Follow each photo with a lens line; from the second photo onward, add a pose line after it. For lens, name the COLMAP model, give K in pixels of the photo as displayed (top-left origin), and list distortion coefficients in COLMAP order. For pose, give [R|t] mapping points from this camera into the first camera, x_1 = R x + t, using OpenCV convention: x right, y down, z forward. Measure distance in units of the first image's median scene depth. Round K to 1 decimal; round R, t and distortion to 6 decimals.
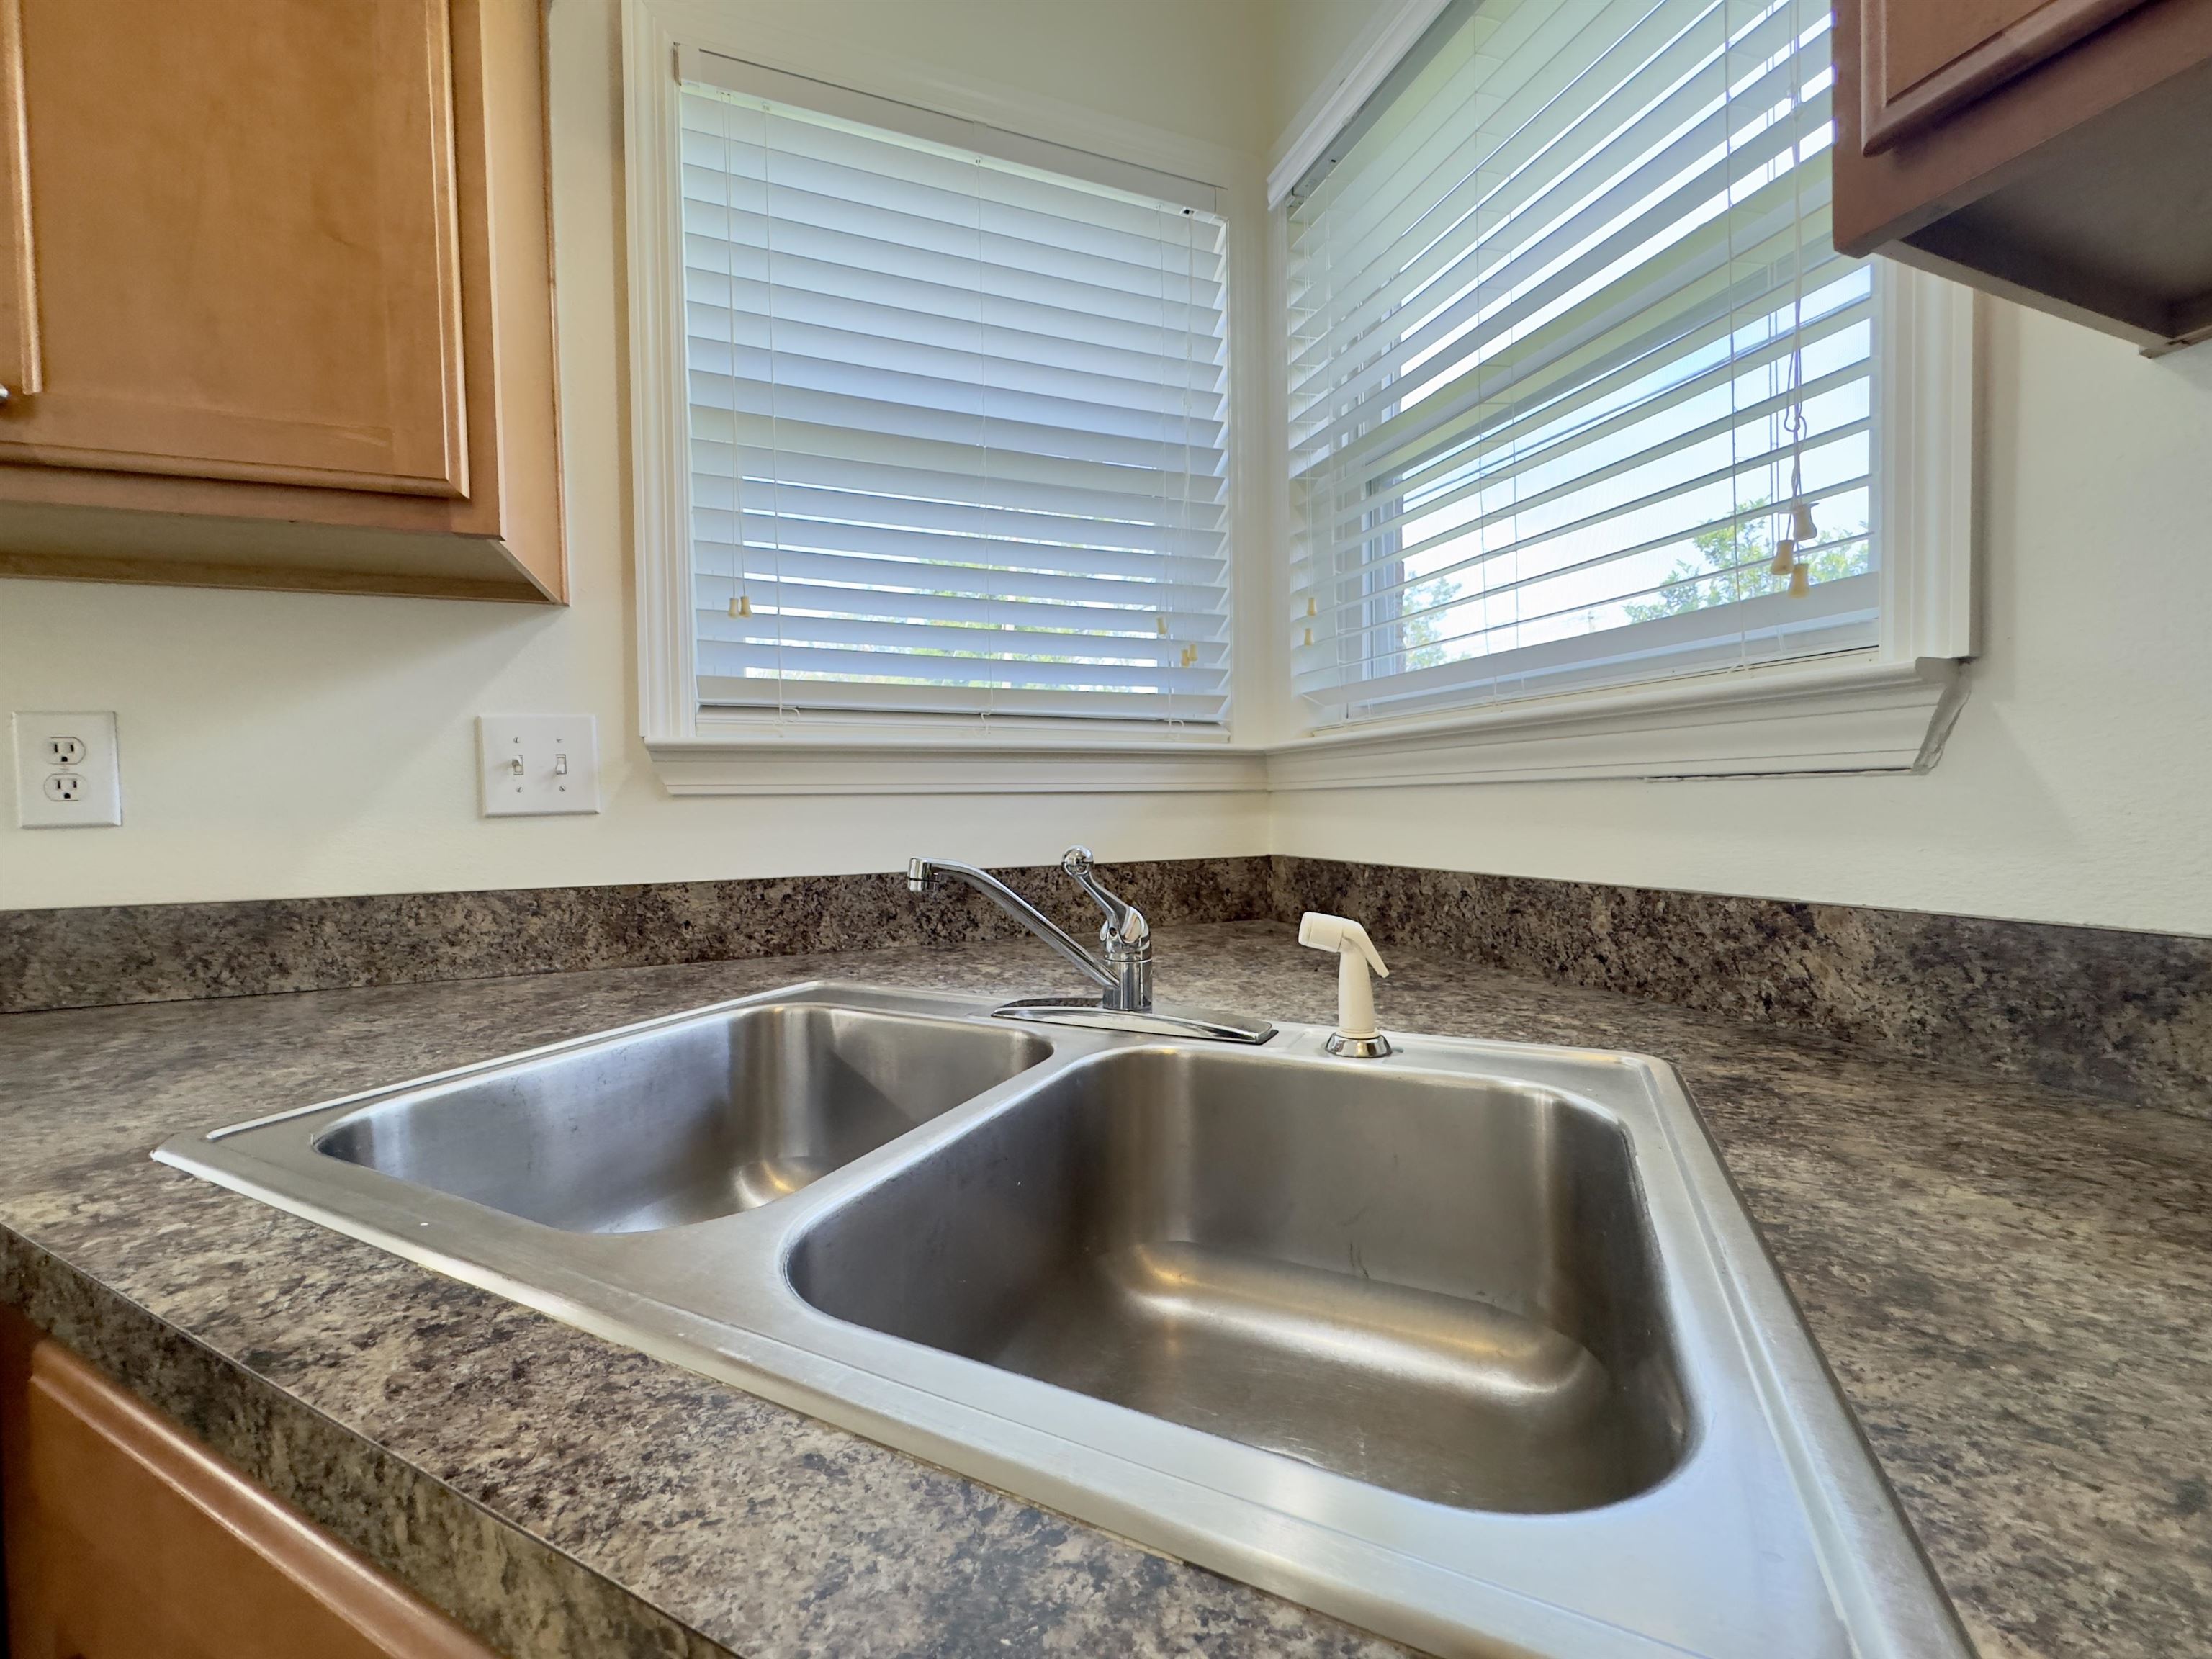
lens RADIAL K [[886.6, 0, 1106.0], [0, 886.6, 829.5], [0, 0, 1]] dist [-0.000420, -0.000123]
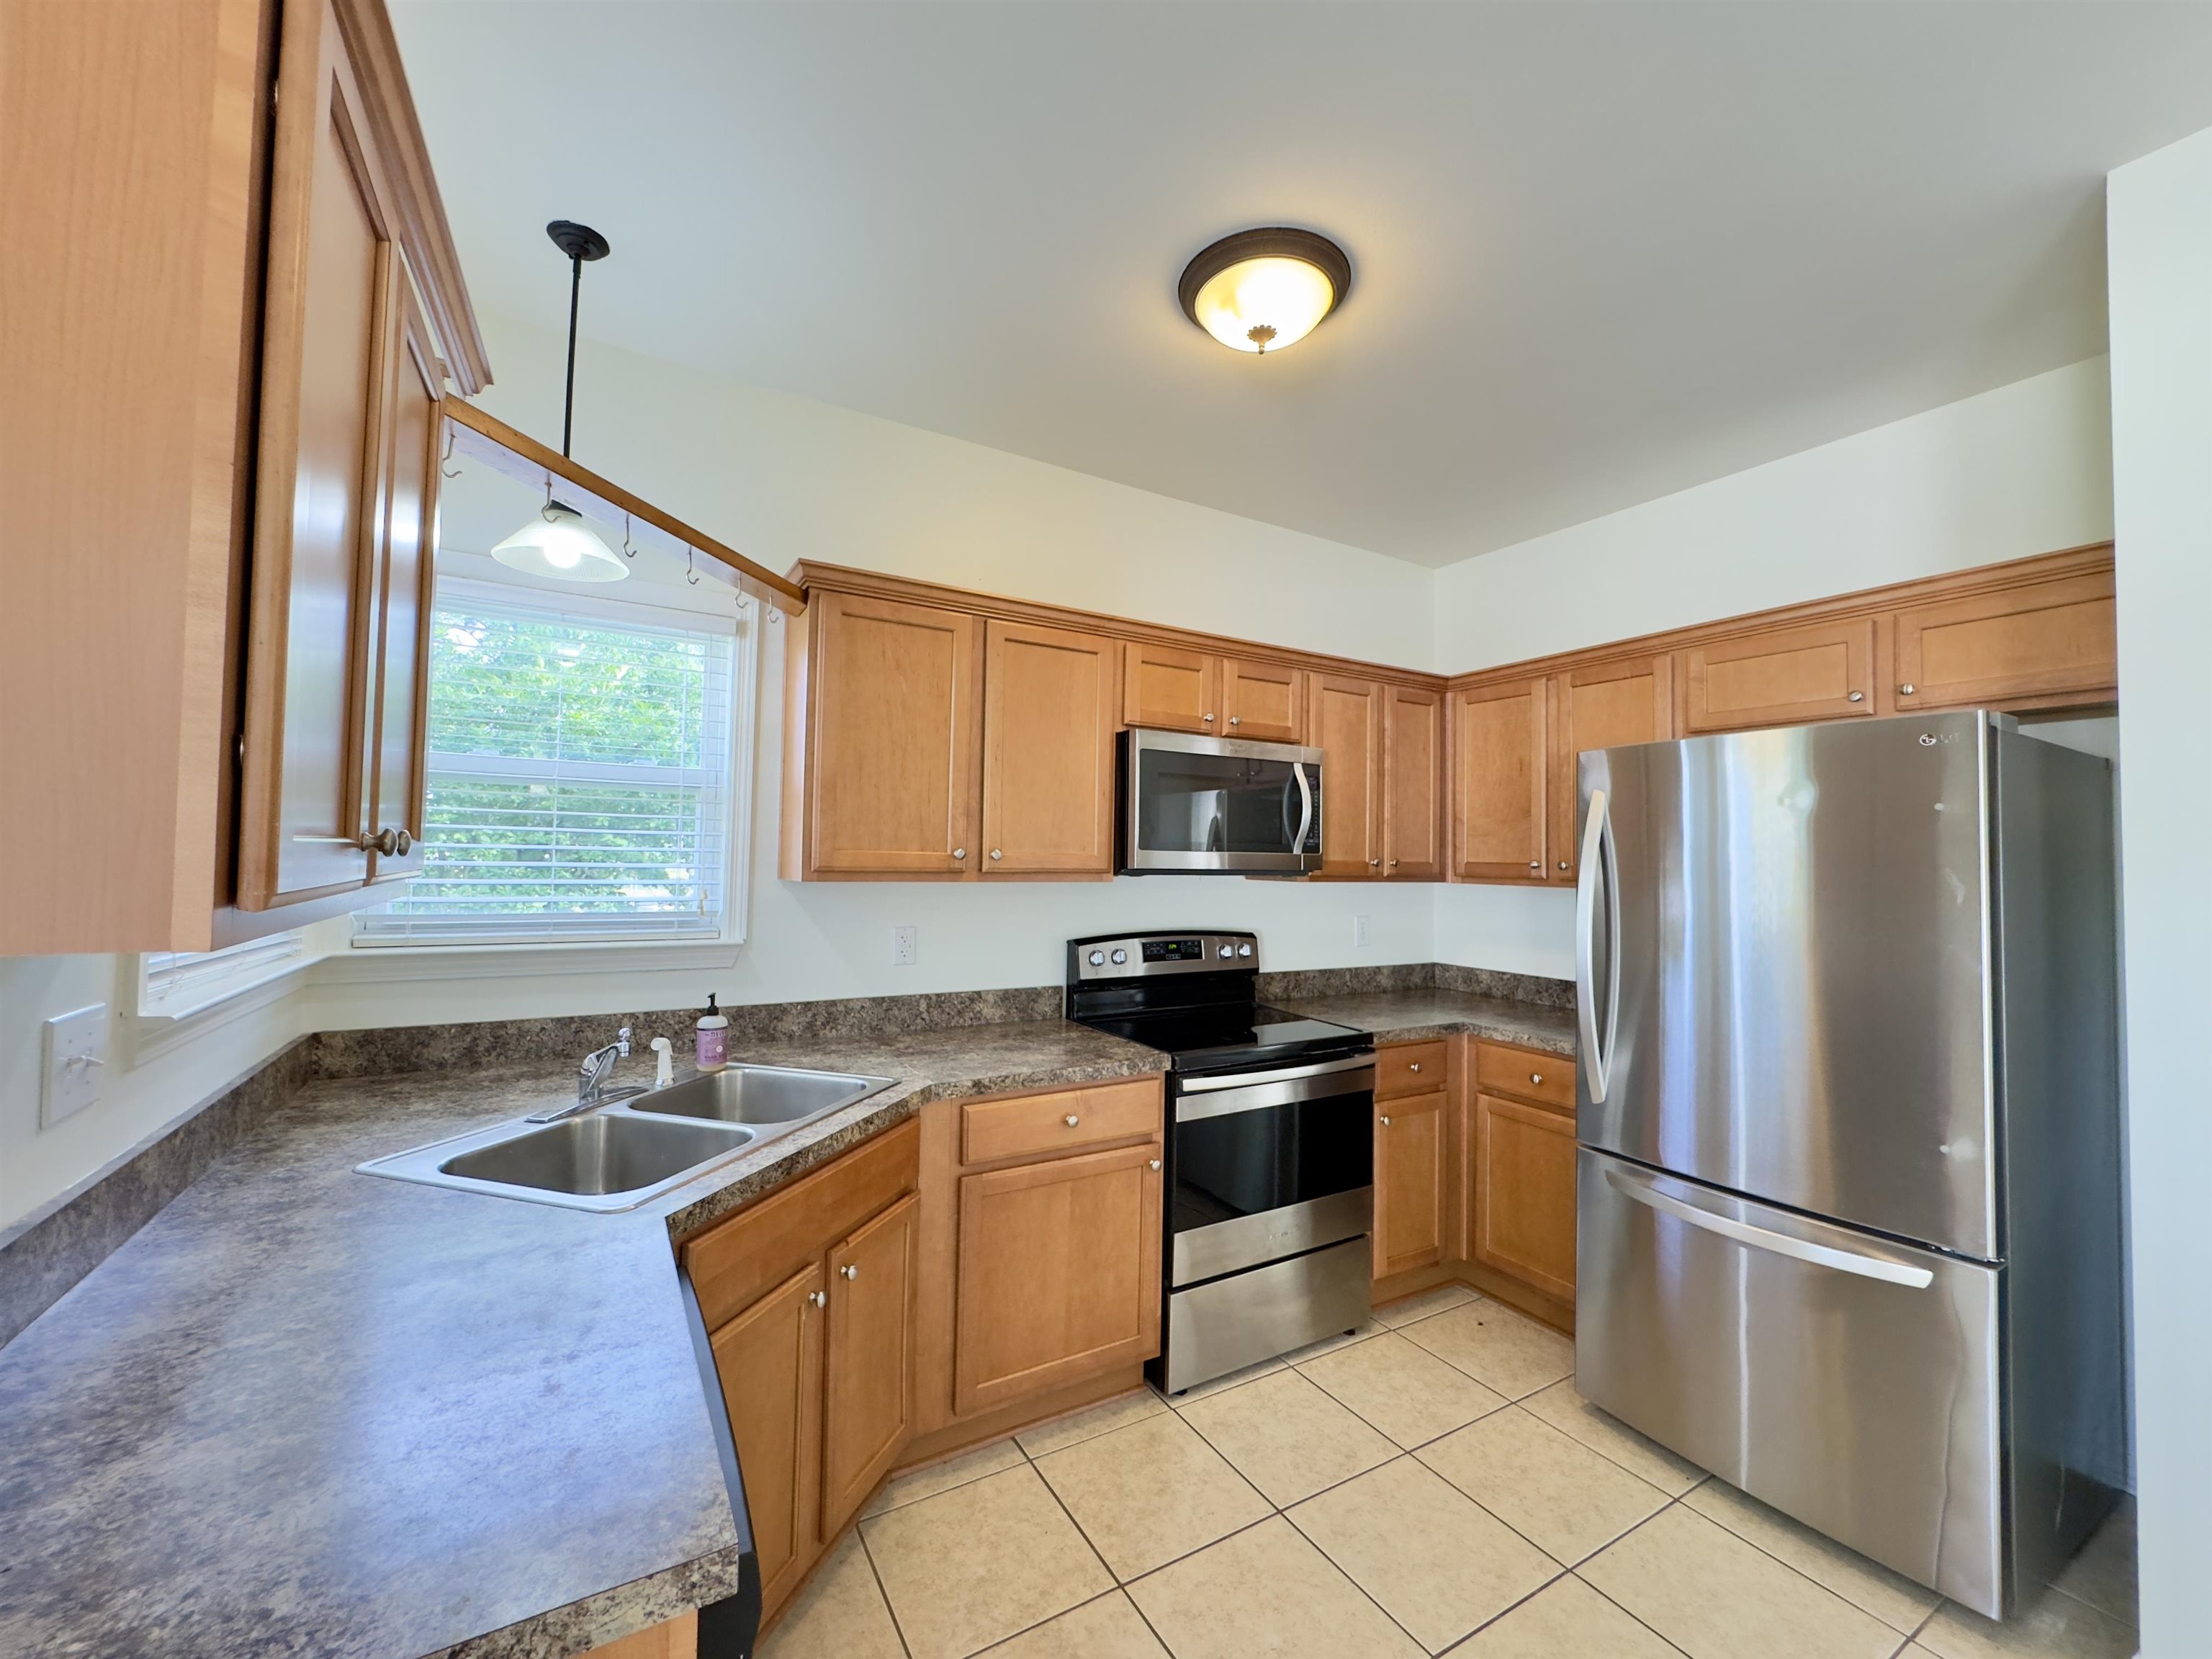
lens RADIAL K [[886.6, 0, 1106.0], [0, 886.6, 829.5], [0, 0, 1]] dist [-0.000420, -0.000123]
pose [[-0.160564, 0.087612, 0.983129, -2.567169], [0.034431, 0.995944, -0.083131, -0.225430], [-0.986425, 0.020502, -0.162929, 0.858142]]
